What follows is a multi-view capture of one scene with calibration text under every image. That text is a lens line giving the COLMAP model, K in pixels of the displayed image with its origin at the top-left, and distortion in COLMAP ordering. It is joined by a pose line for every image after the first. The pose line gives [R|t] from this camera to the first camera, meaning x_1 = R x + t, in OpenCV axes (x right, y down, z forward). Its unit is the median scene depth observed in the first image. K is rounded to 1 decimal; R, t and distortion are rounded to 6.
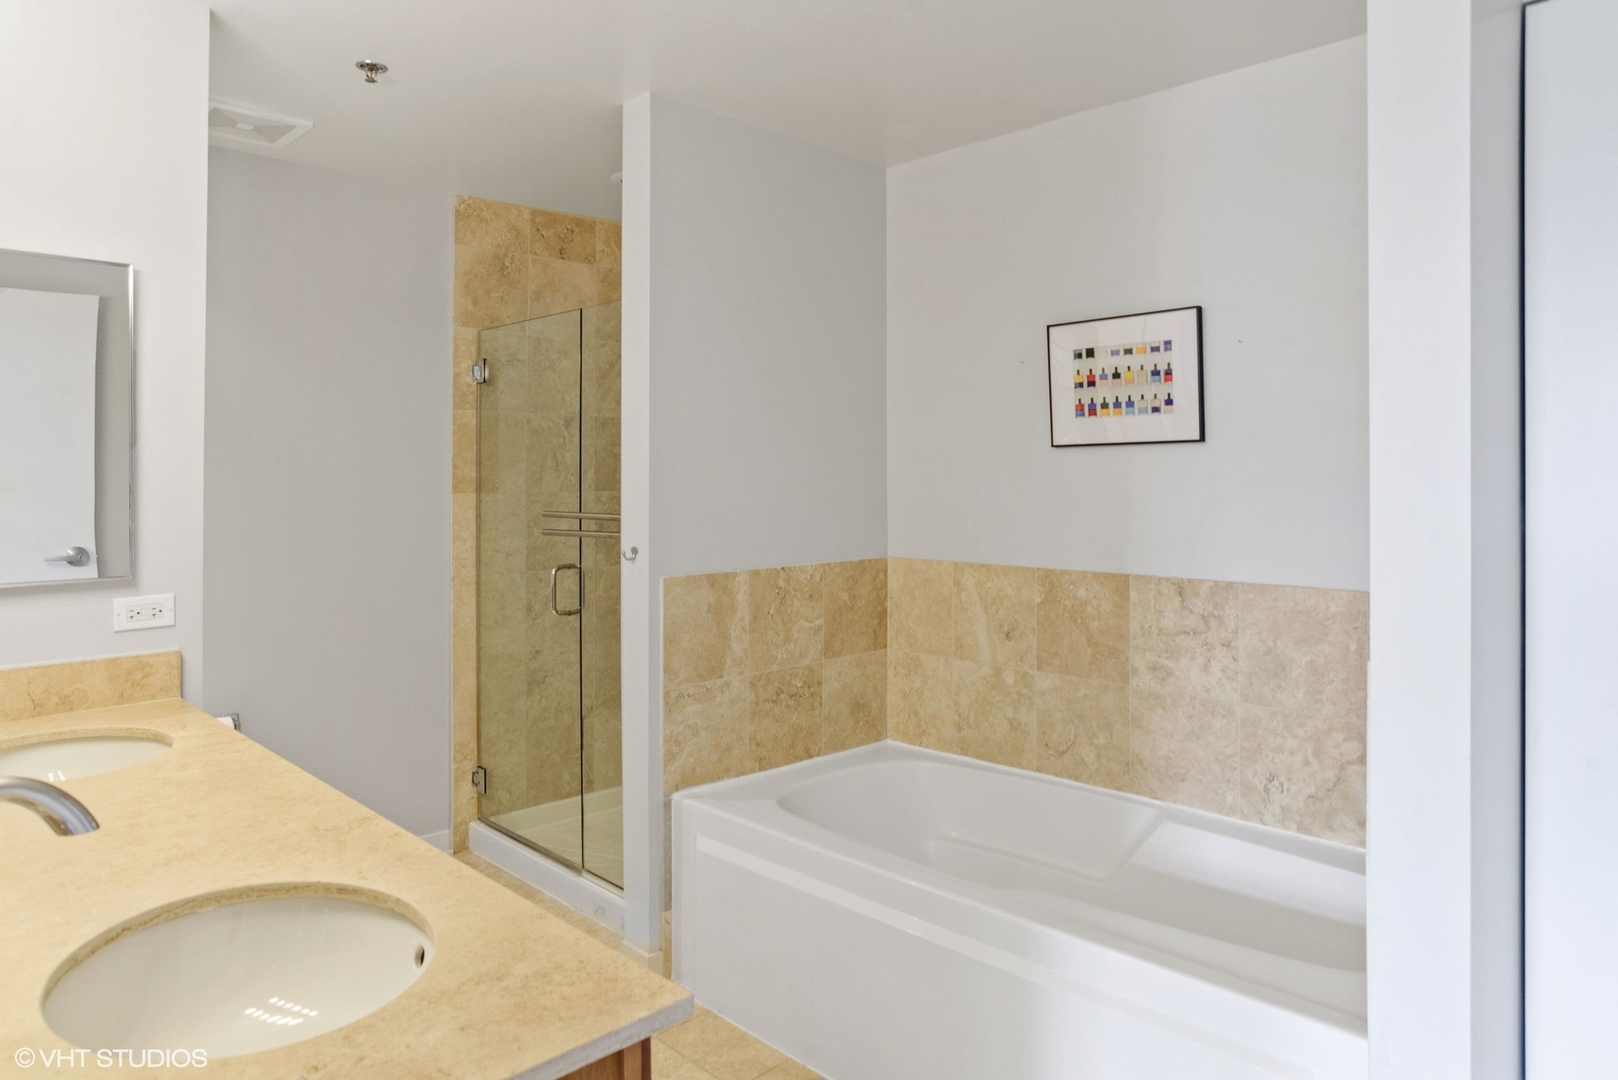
lens RADIAL K [[1023.6, 0, 808.7], [0, 1023.6, 482.9], [0, 0, 1]] dist [-0.033150, 0.004097]
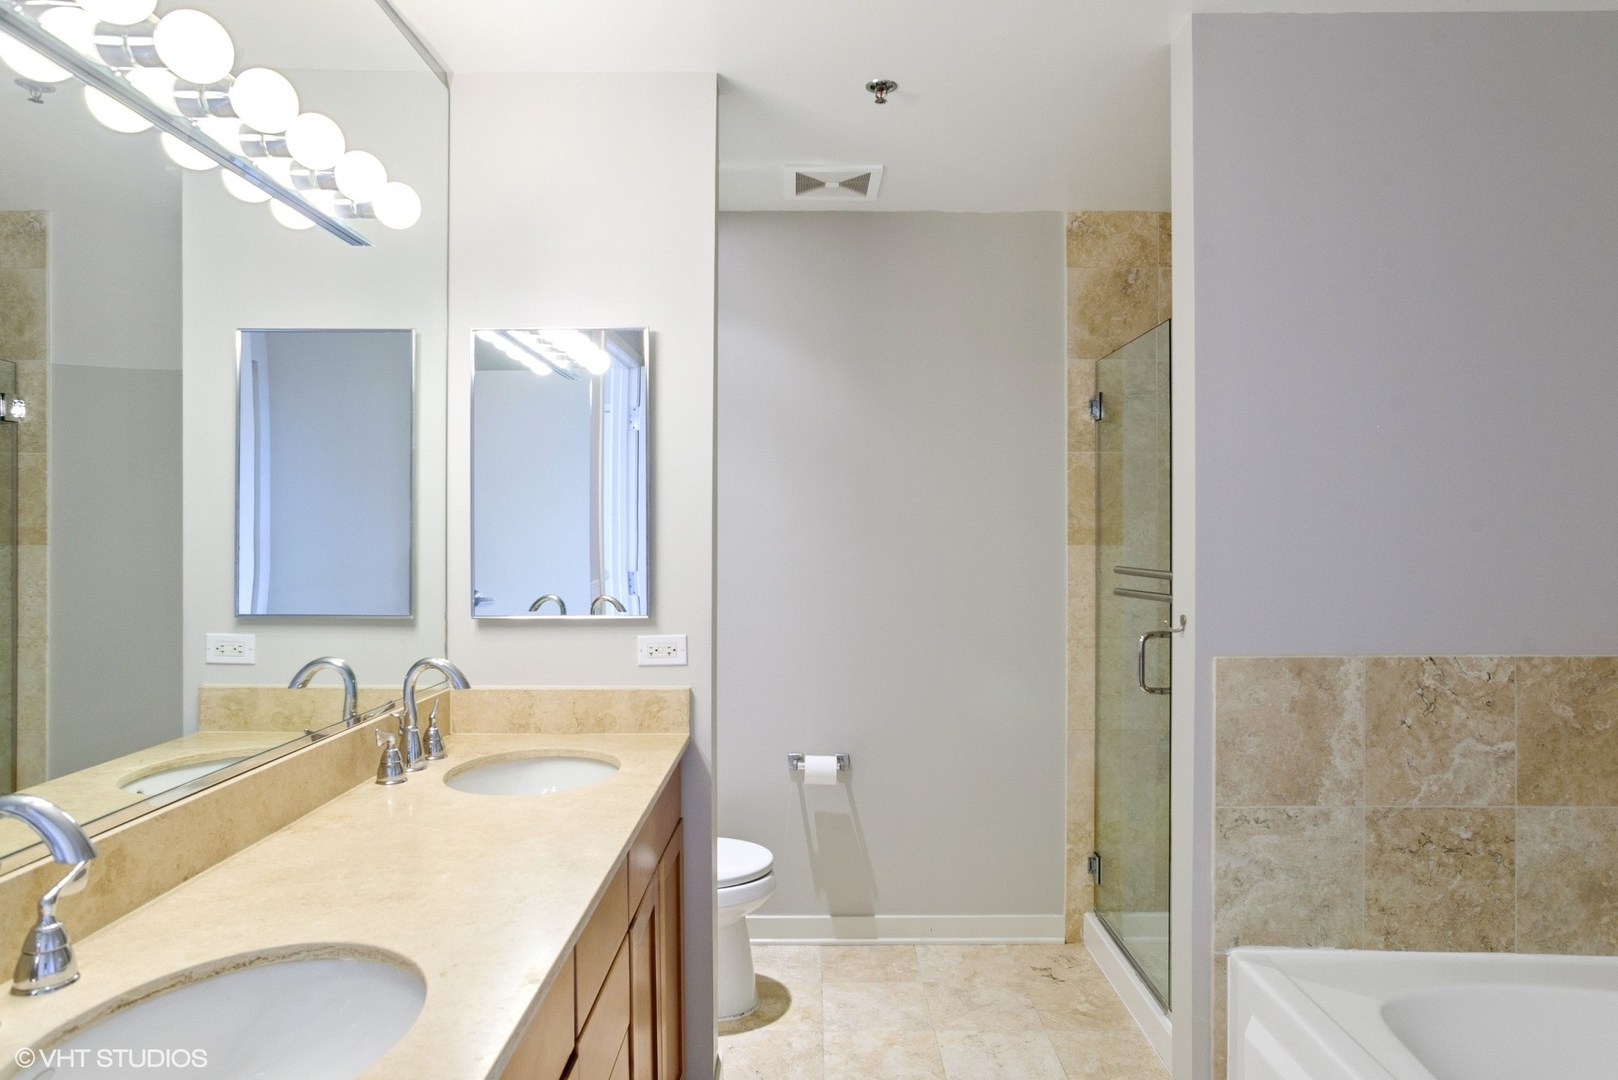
lens RADIAL K [[1038.4, 0, 809.0], [0, 1038.4, 540.0], [0, 0, 1]] dist [-0.040990, 0.051709]
pose [[0.713658, 0.006986, -0.700459, 0.155050], [-0.005221, 0.999976, 0.004654, 0.003490], [0.700475, 0.000335, 0.713677, 0.220175]]
